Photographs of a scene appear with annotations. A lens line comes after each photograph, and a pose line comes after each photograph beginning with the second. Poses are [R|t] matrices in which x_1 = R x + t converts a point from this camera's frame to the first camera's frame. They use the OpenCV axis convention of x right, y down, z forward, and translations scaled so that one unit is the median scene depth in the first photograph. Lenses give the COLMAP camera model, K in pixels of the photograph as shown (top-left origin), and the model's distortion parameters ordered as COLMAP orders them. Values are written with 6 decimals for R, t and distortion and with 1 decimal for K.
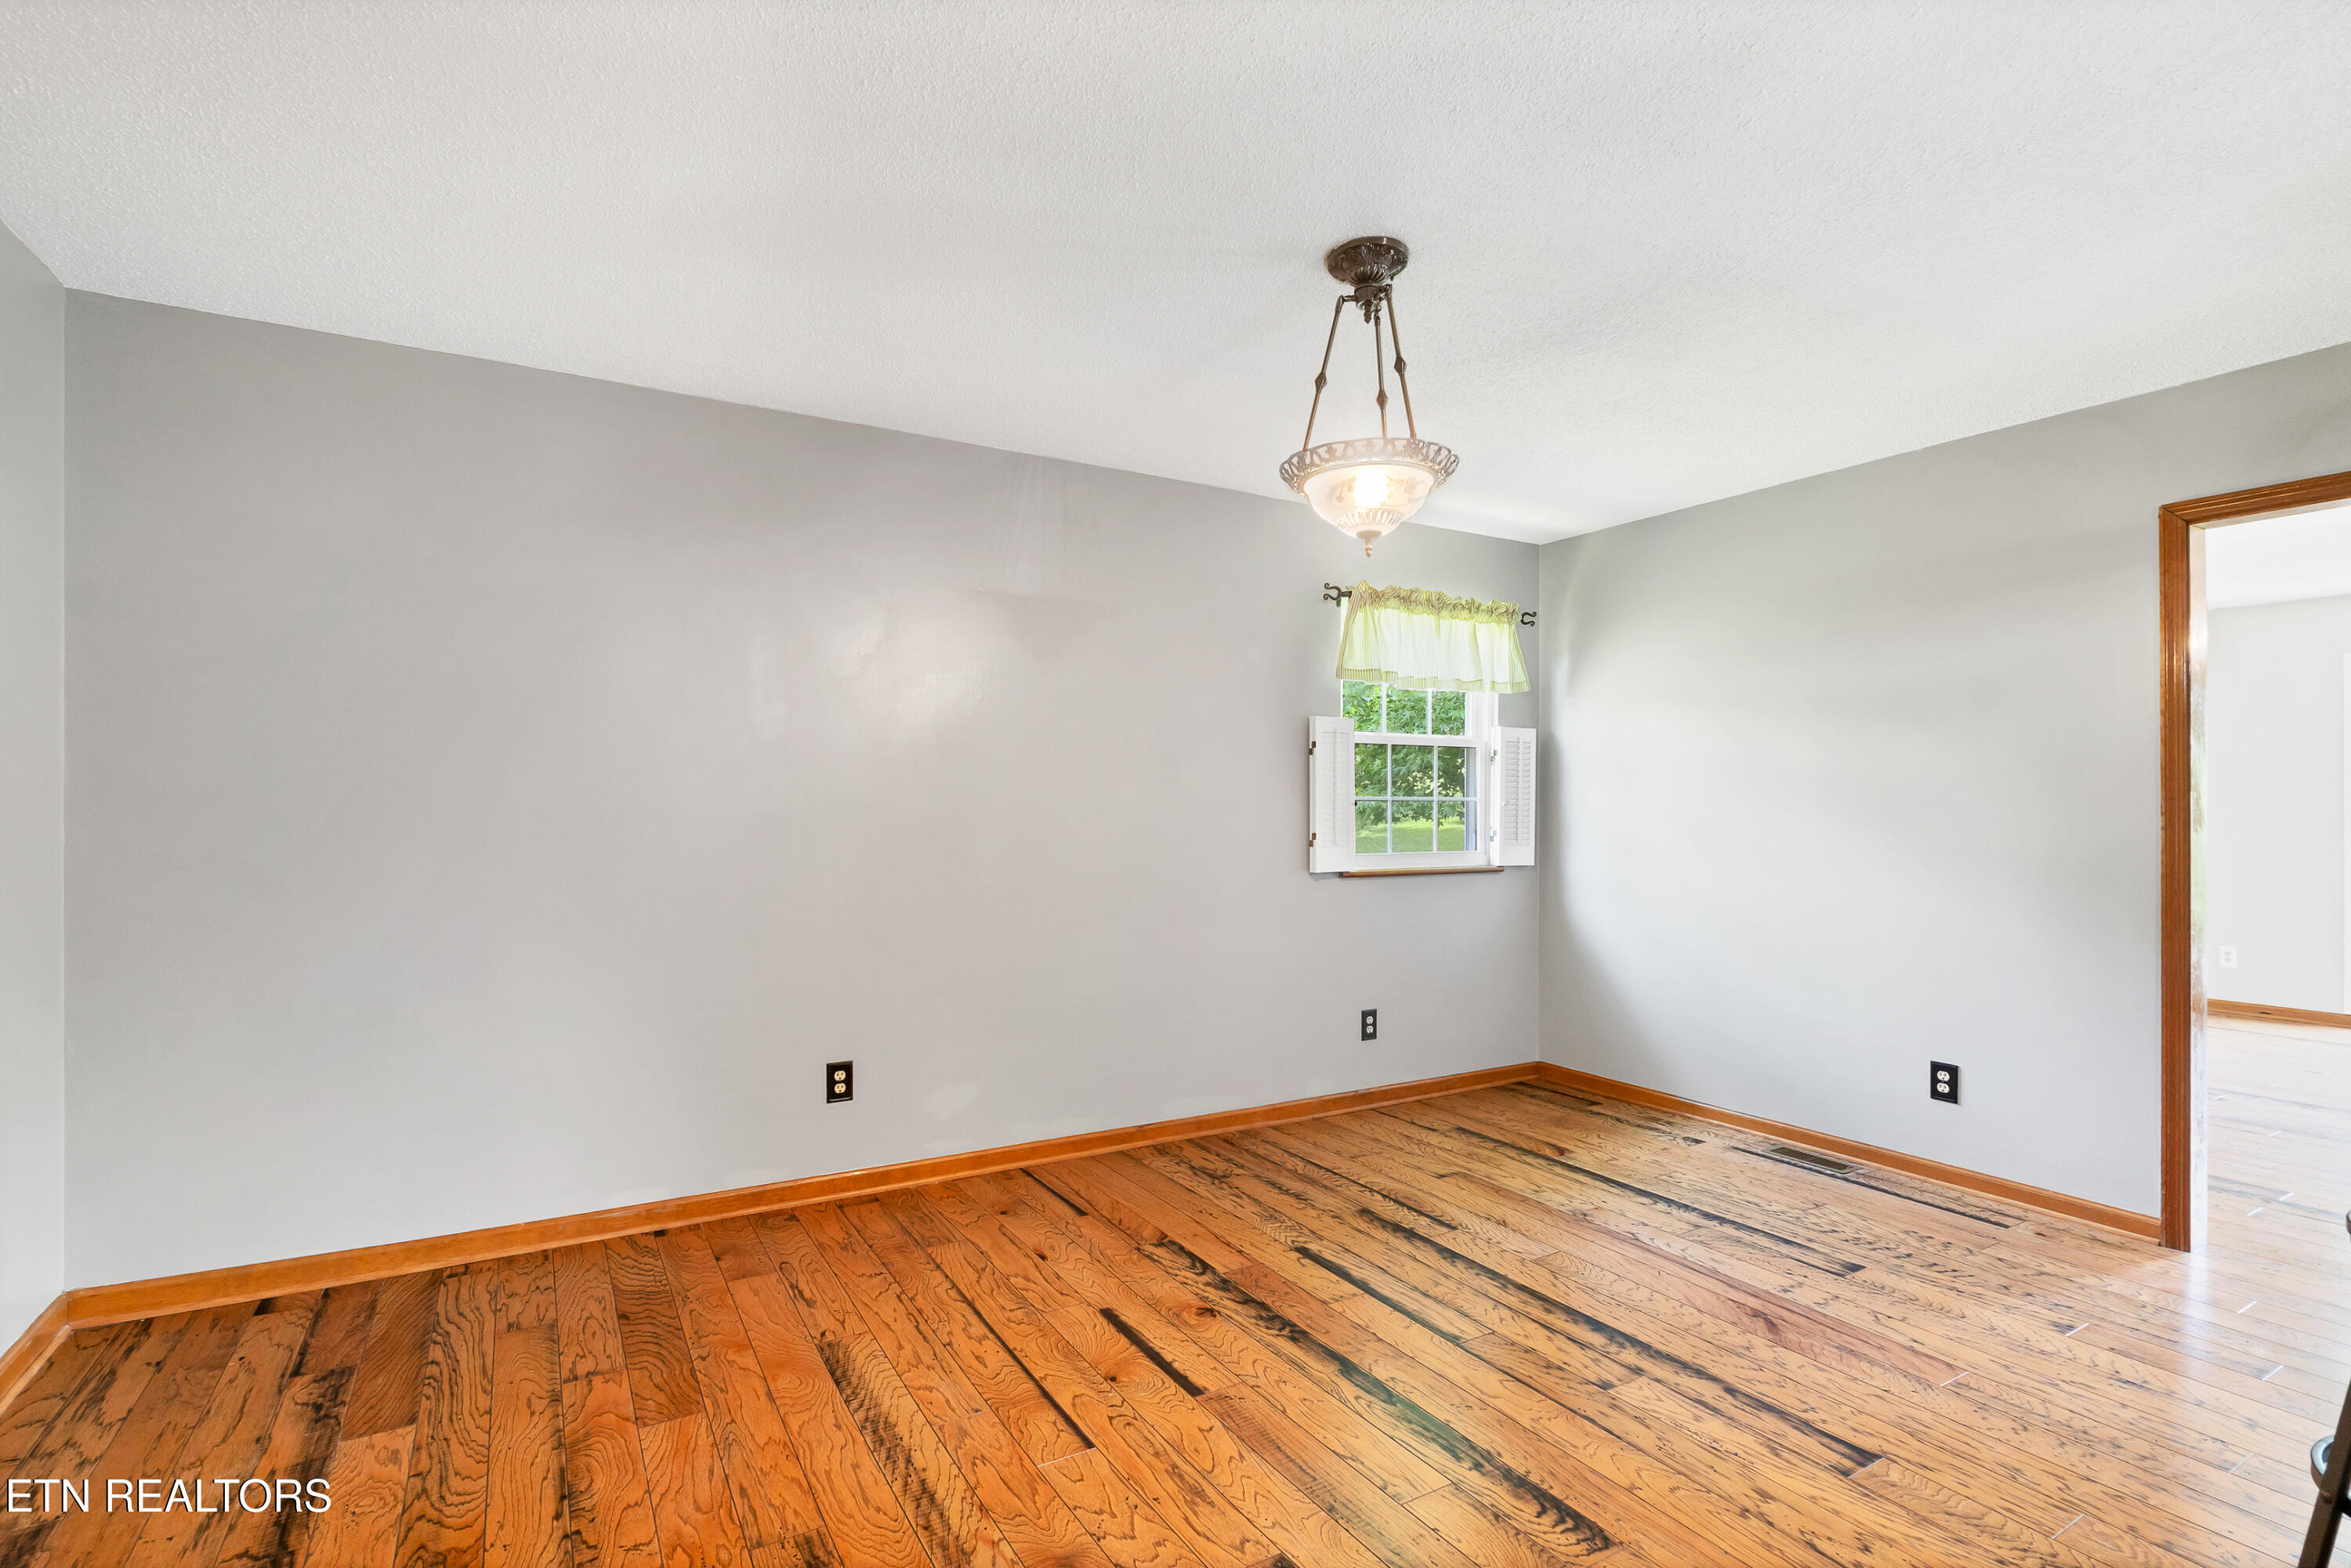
lens RADIAL K [[1121.3, 0, 1174.4], [0, 1121.3, 798.6], [0, 0, 1]] dist [-0.008029, 0.000391]
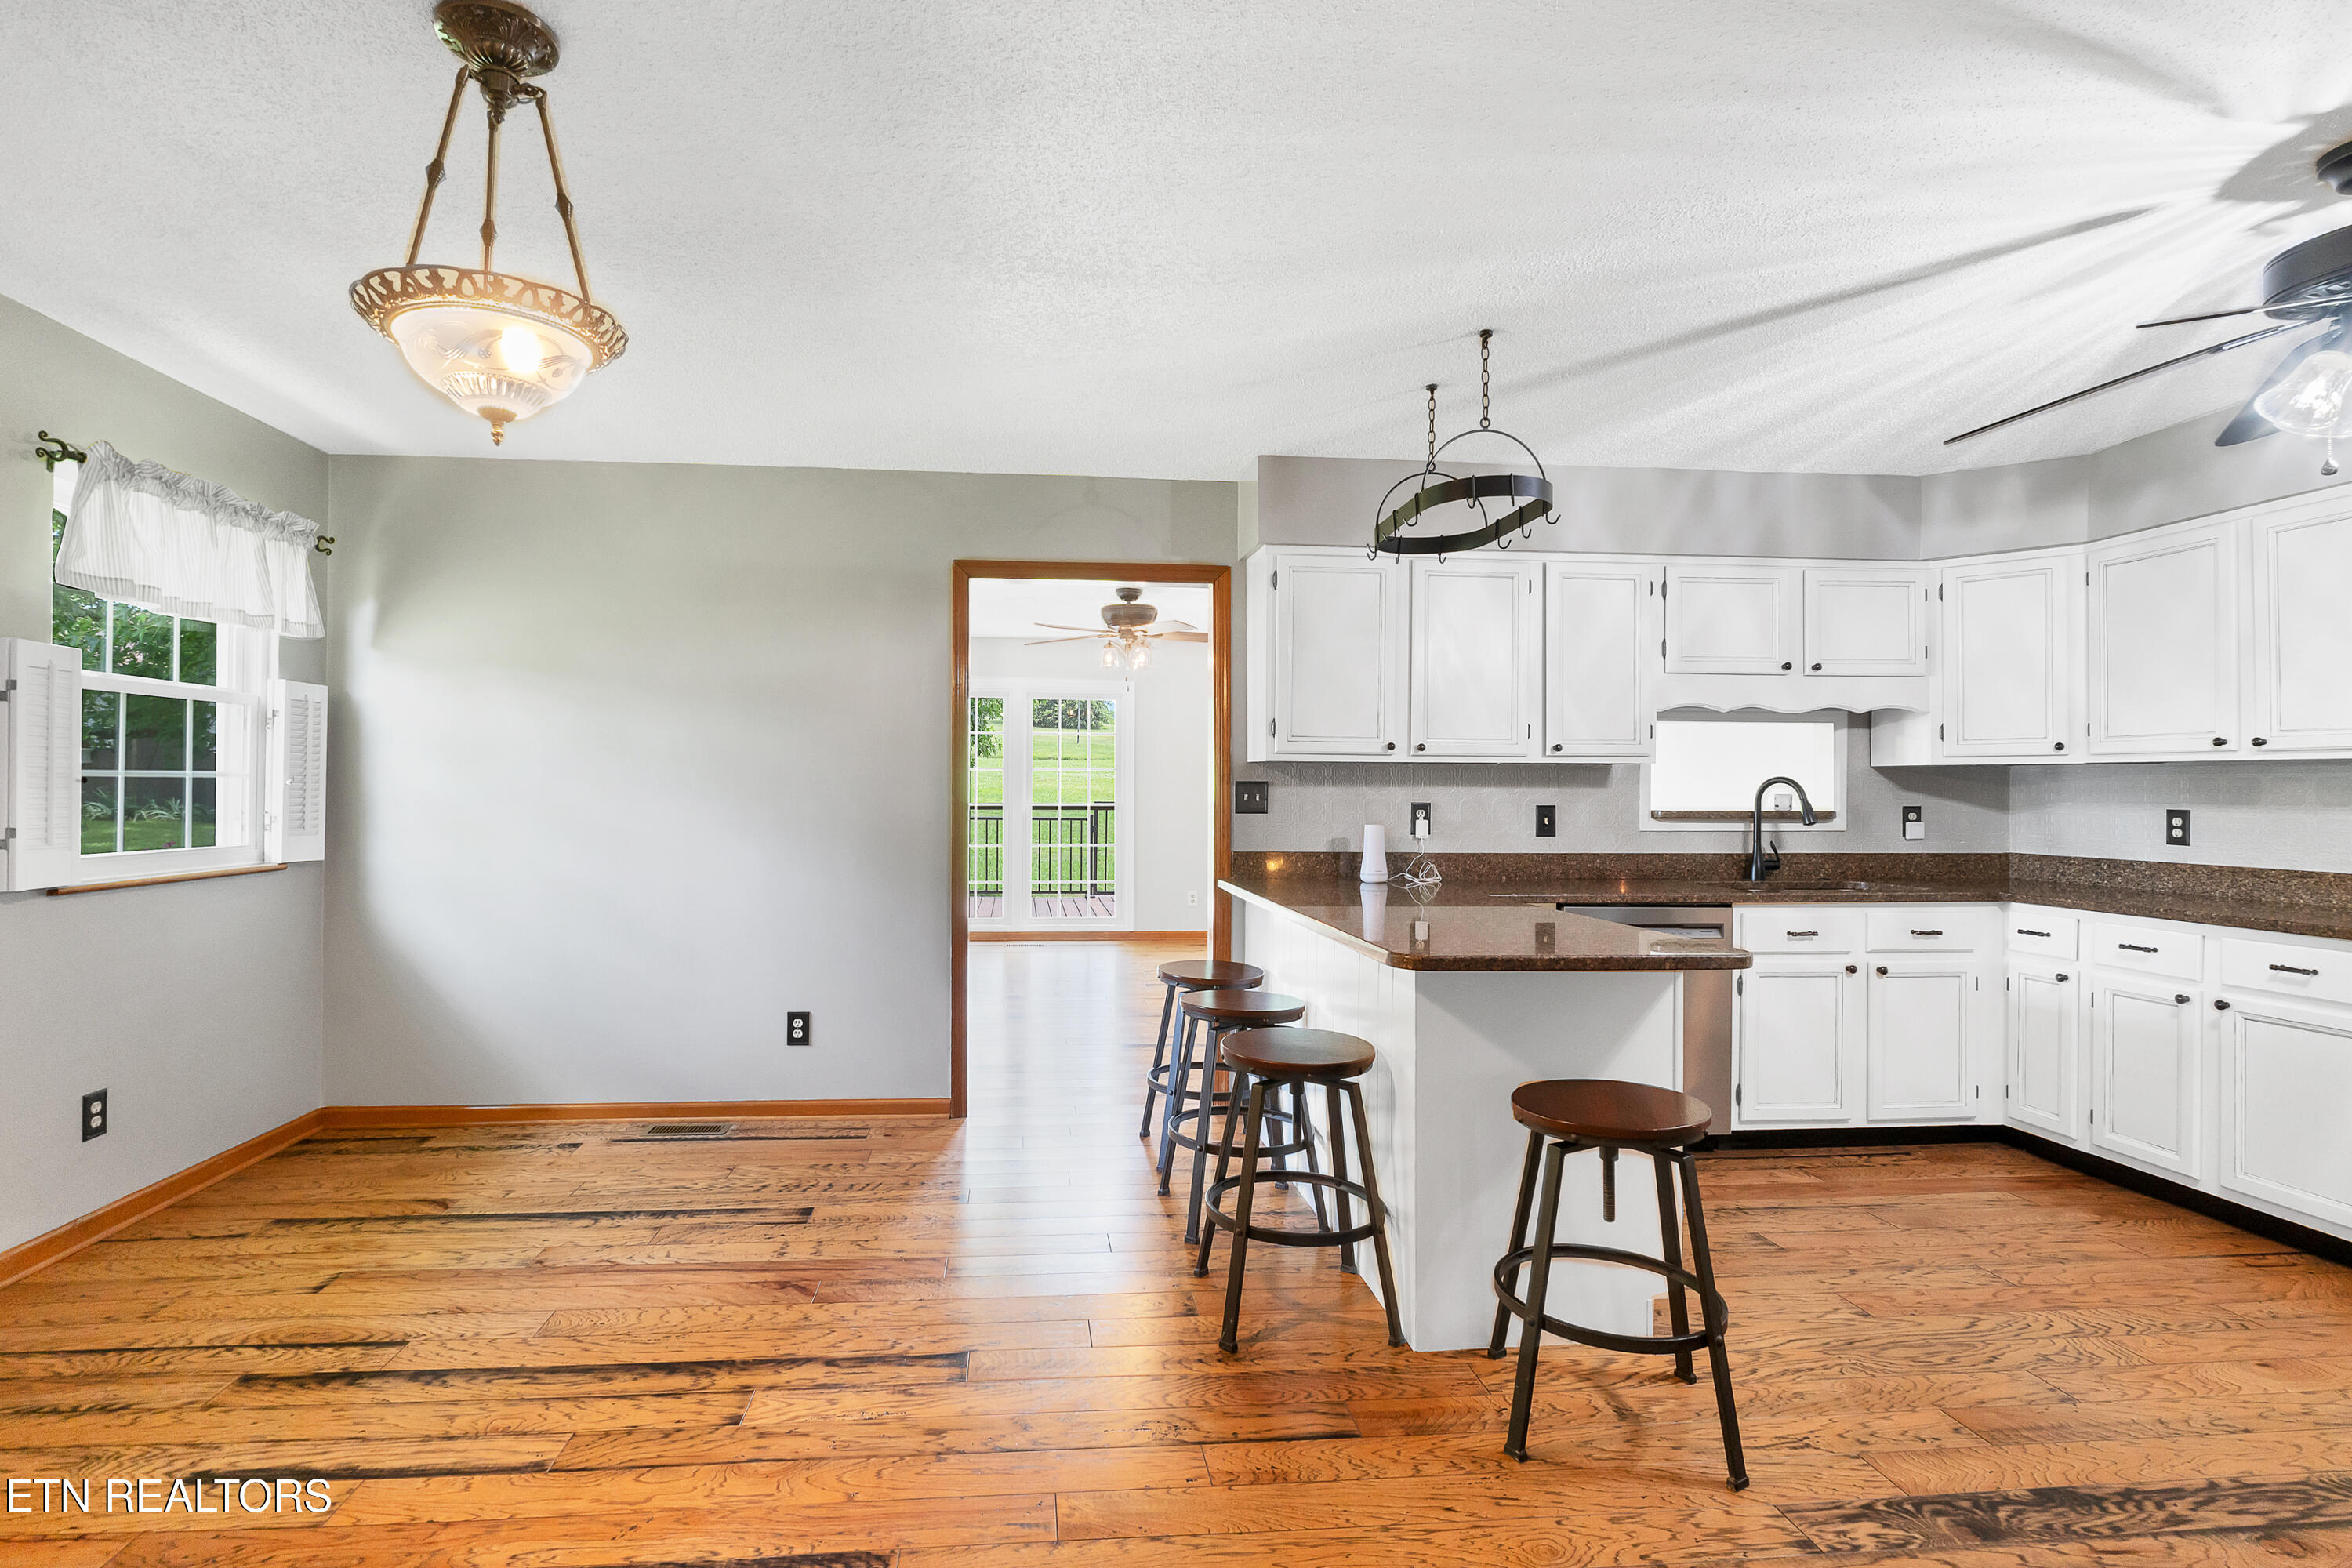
lens RADIAL K [[1121.8, 0, 1122.9], [0, 1121.8, 780.7], [0, 0, 1]] dist [-0.008029, 0.000391]
pose [[0.419536, 0.006779, 0.907714, -0.224879], [-0.011783, 0.999929, -0.002022, -0.001194], [-0.907662, -0.009848, 0.419585, 0.234623]]
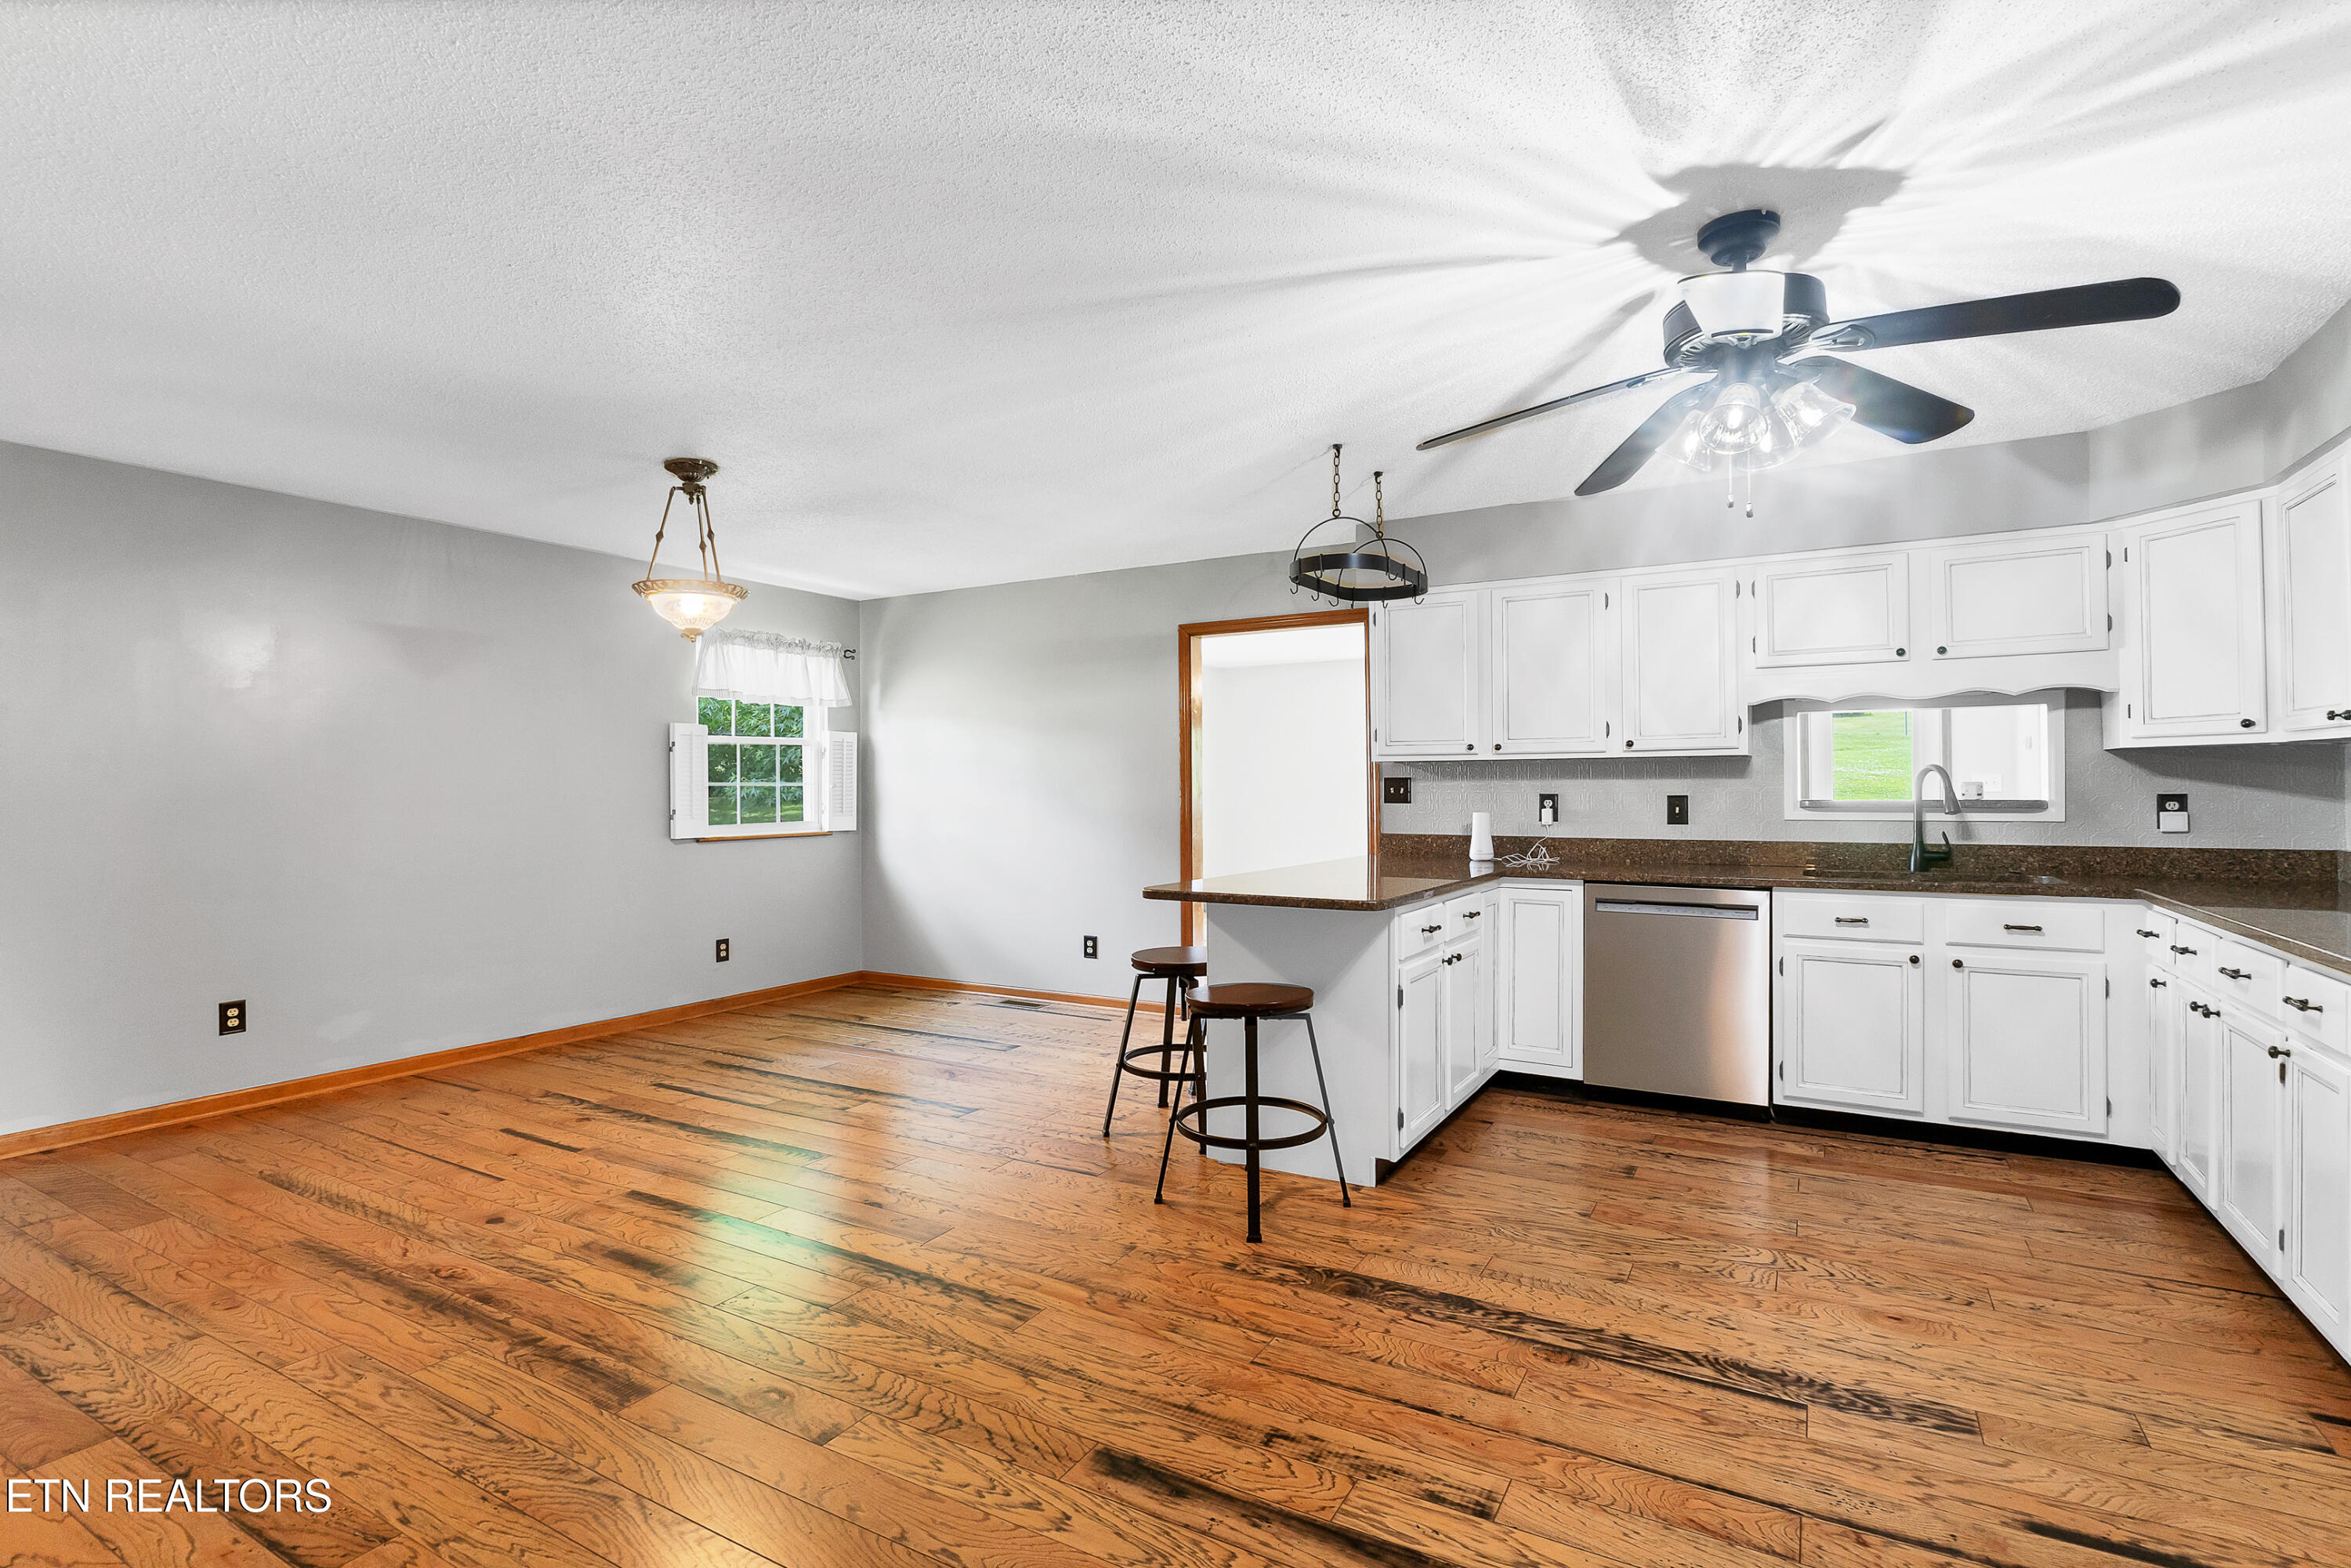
lens RADIAL K [[1095.0, 0, 1245.0], [0, 1095.0, 783.8], [0, 0, 1]] dist [0.008319, 0.000028]
pose [[0.839846, -0.007062, 0.542779, -0.020036], [0.004237, 0.999970, 0.006455, -0.007506], [-0.542808, -0.003121, 0.839851, -0.610396]]
